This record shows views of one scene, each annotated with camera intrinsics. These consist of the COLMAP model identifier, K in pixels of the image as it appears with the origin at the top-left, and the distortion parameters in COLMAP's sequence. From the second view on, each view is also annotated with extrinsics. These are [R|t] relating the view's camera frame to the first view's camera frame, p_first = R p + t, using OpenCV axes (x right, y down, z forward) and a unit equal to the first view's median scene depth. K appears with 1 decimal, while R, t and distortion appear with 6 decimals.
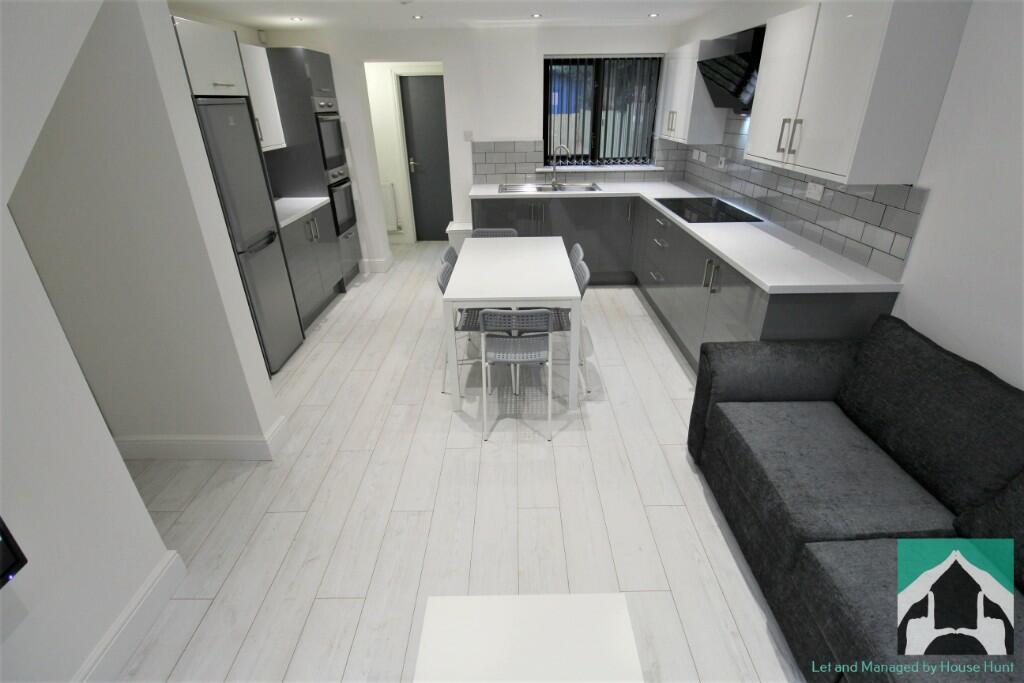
lens RADIAL K [[480.5, 0, 514.4], [0, 480.5, 343.9], [0, 0, 1]] dist [-0.002459, -0.009438]
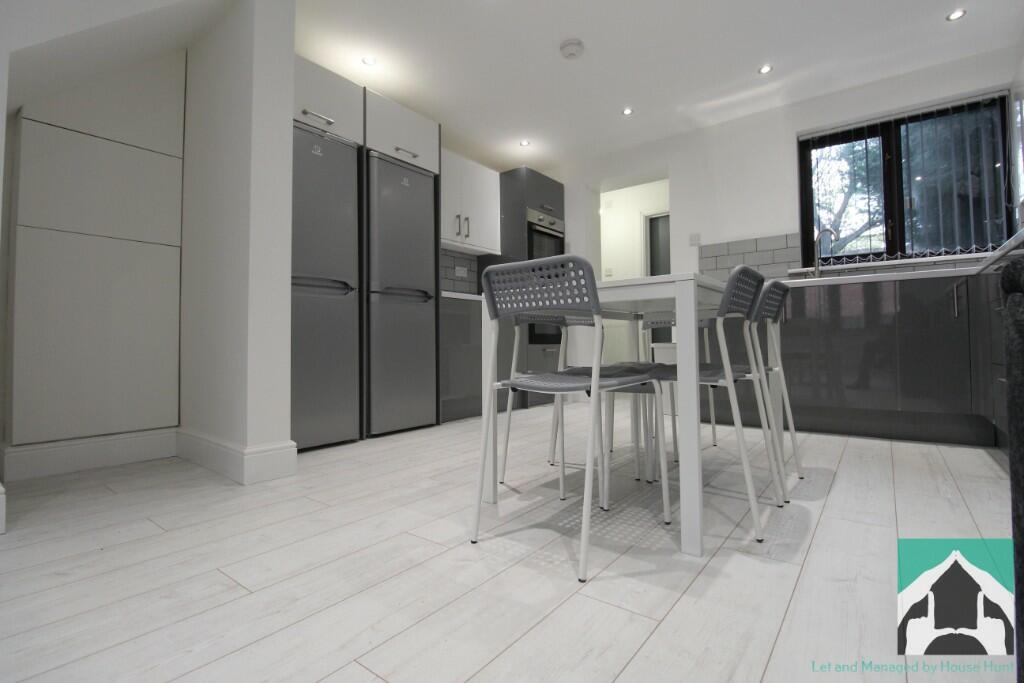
lens RADIAL K [[480.5, 0, 515.7], [0, 480.5, 330.5], [0, 0, 1]] dist [-0.002459, -0.009438]
pose [[0.788234, -0.008885, -0.615312, 0.259390], [-0.286228, 0.879858, -0.379372, 0.165263], [0.544758, 0.475153, 0.690991, 0.511645]]
